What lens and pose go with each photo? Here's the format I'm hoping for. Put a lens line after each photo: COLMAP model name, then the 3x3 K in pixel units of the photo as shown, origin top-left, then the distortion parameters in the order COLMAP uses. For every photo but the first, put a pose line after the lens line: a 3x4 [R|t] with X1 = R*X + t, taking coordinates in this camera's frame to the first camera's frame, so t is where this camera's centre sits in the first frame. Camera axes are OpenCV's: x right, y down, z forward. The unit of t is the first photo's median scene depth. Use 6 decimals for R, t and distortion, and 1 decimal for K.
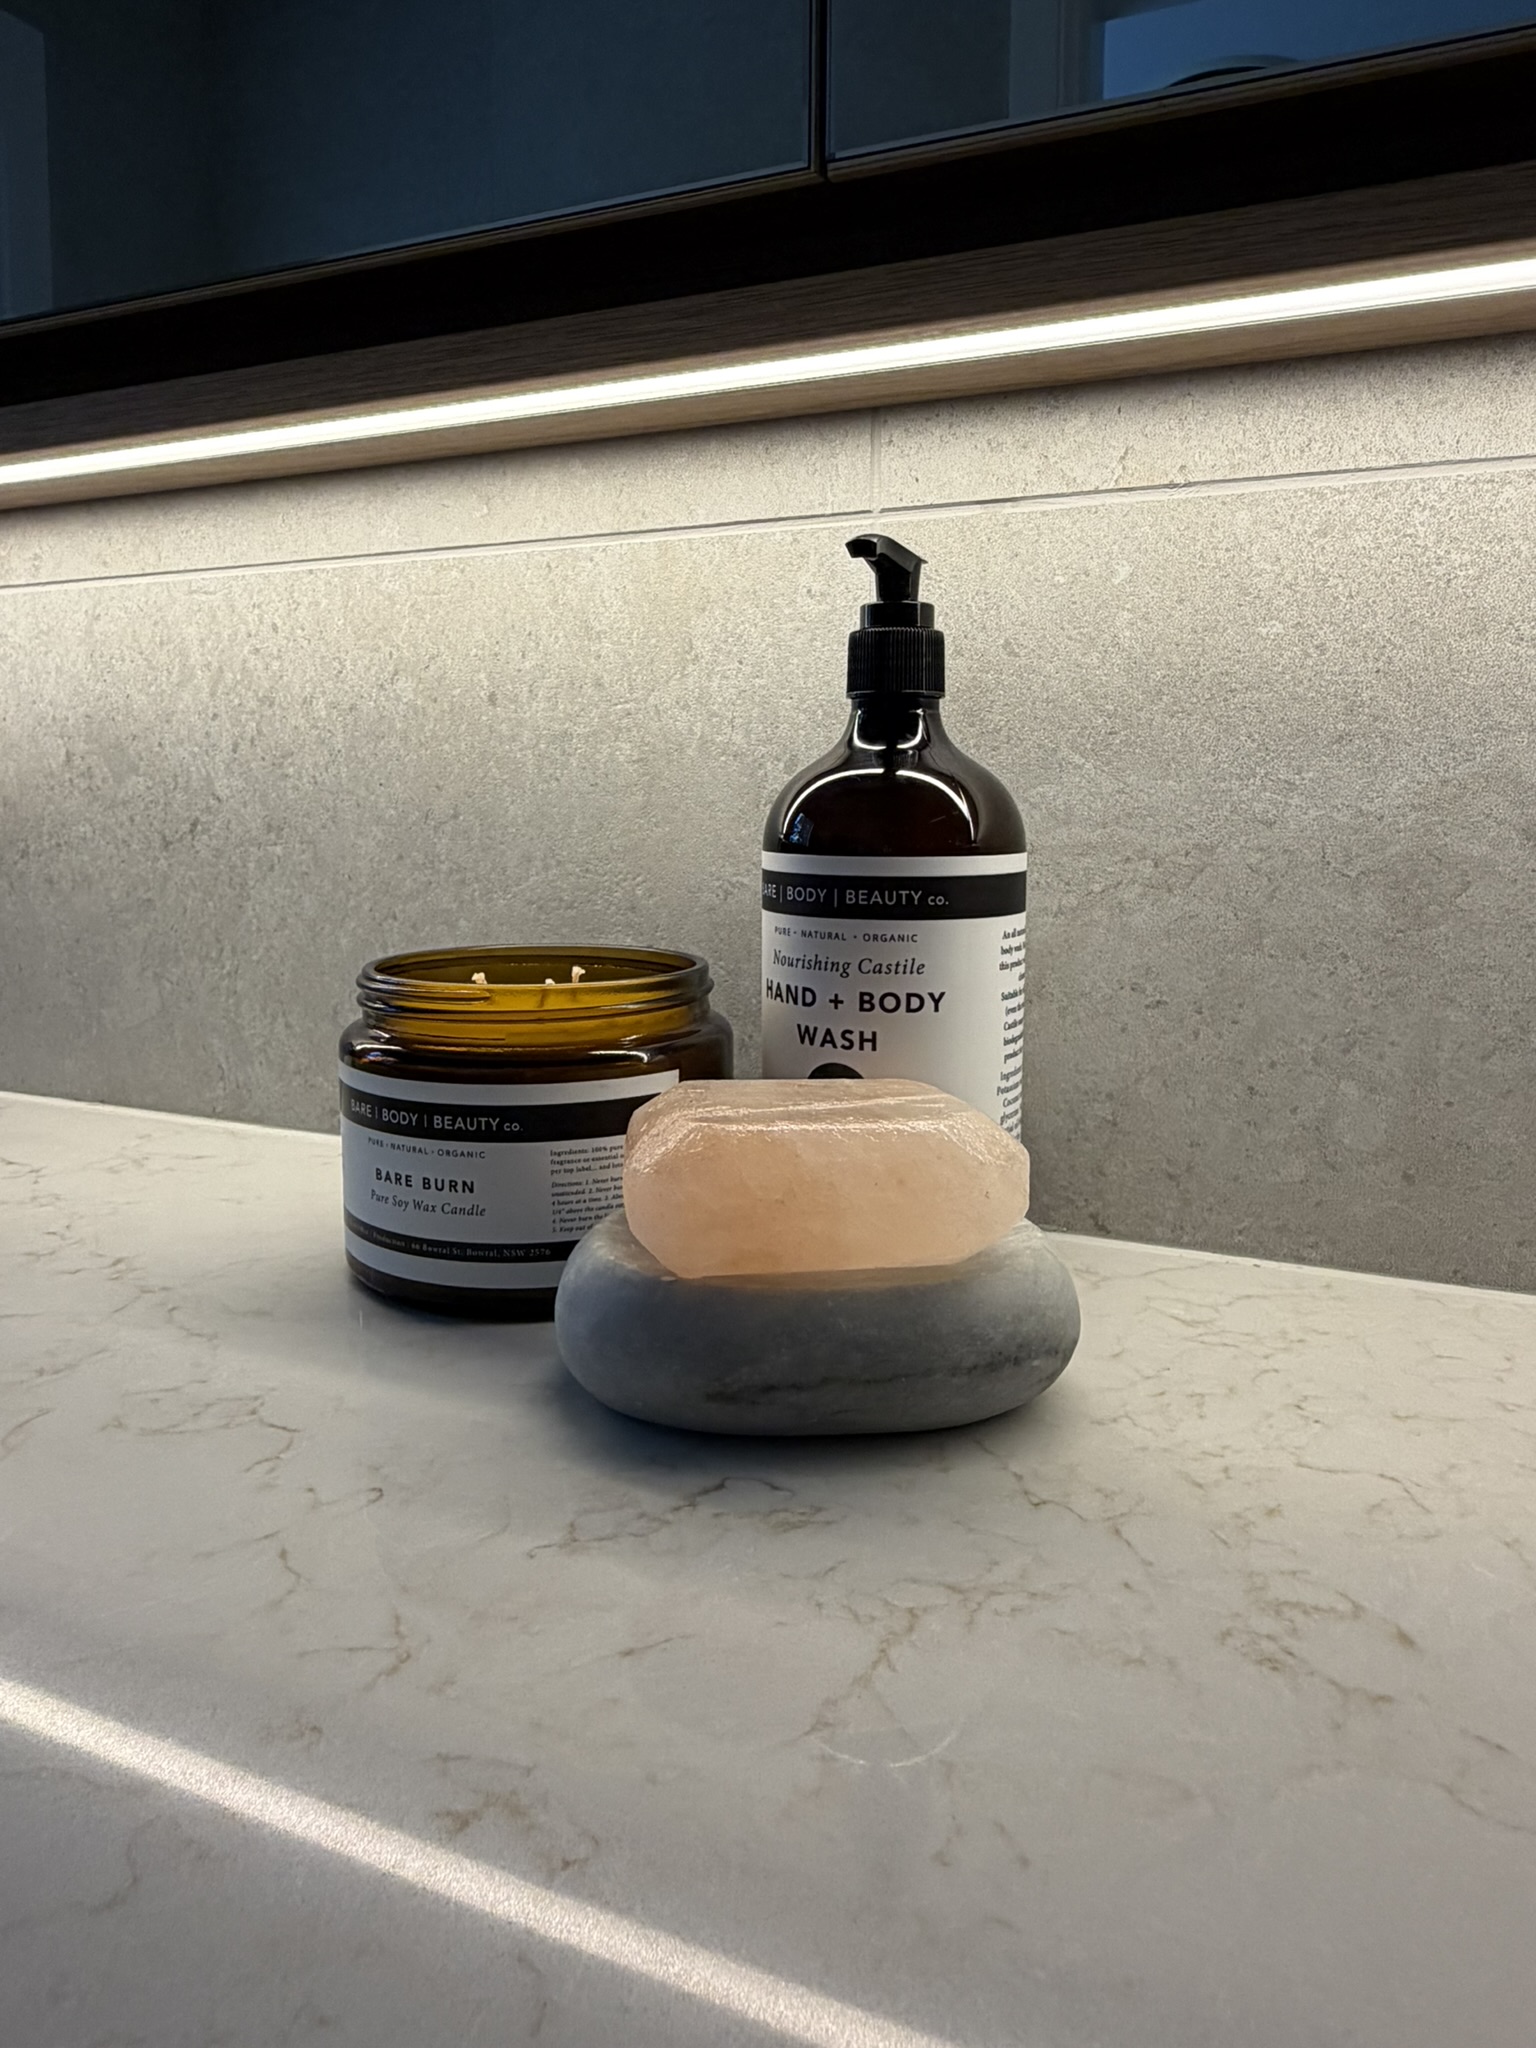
lens RADIAL K [[1470.1, 0, 708.3], [0, 1470.1, 985.9], [0, 0, 1]] dist [-0.037005, -0.000797]
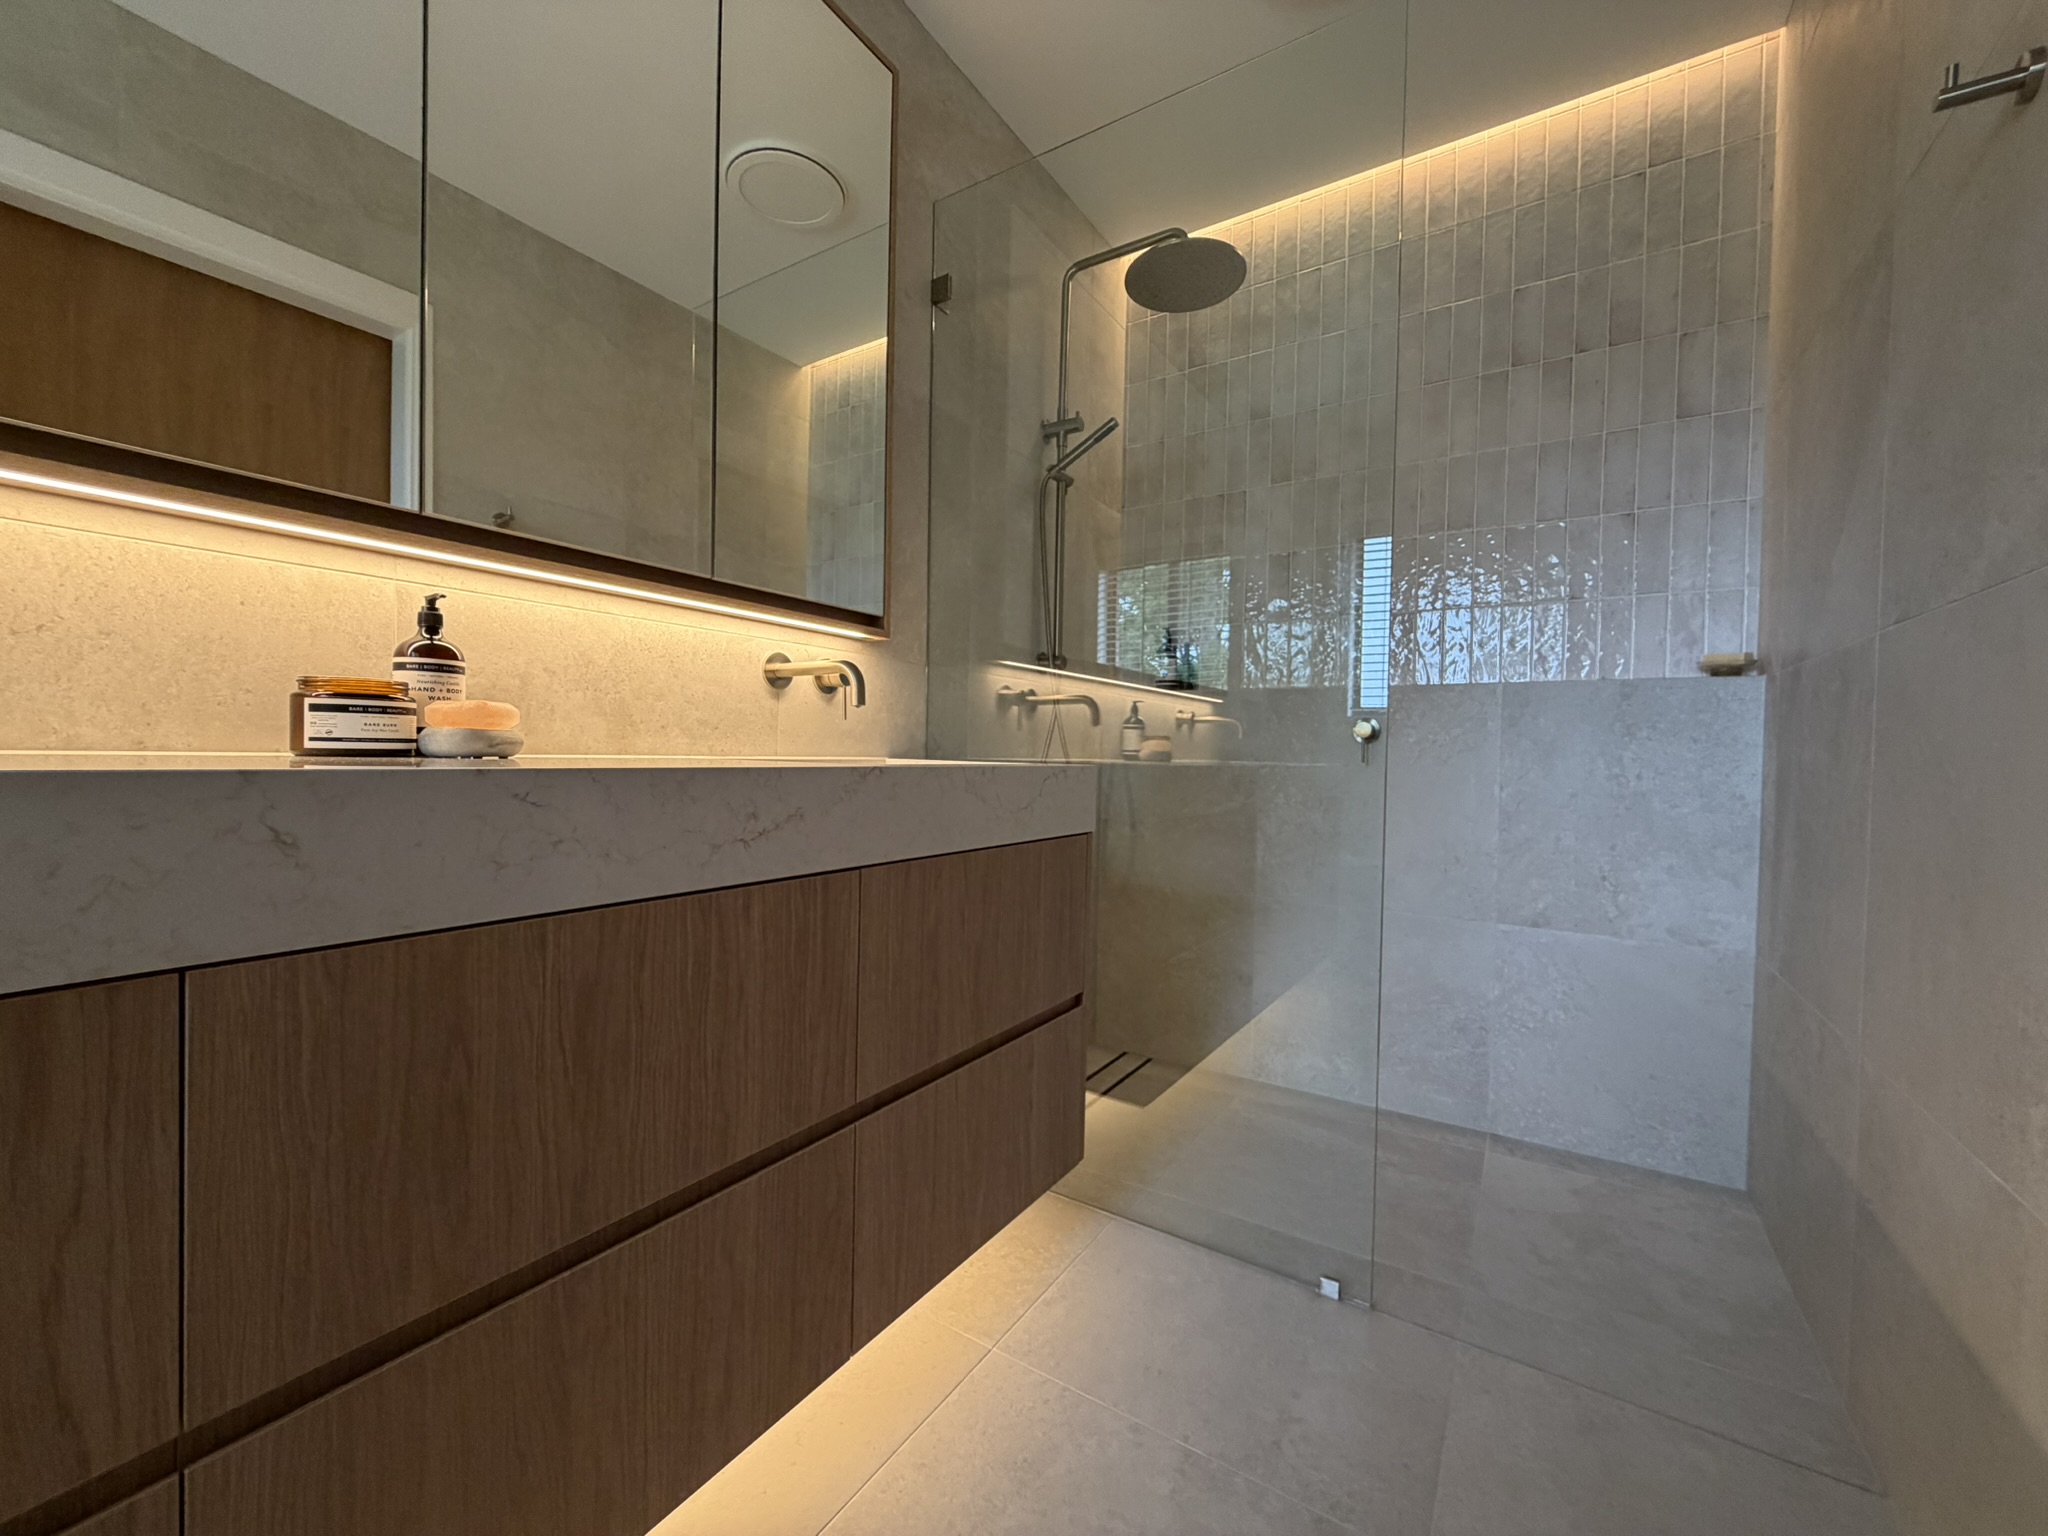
lens RADIAL K [[816.2, 0, 1014.9], [0, 816.2, 766.4], [0, 0, 1]] dist [-0.000190, 0.000077]
pose [[0.133338, -0.014052, 0.990971, -2.173123], [0.115802, 0.993271, -0.001497, 0.451495], [-0.984282, 0.114957, 0.134068, -1.078761]]
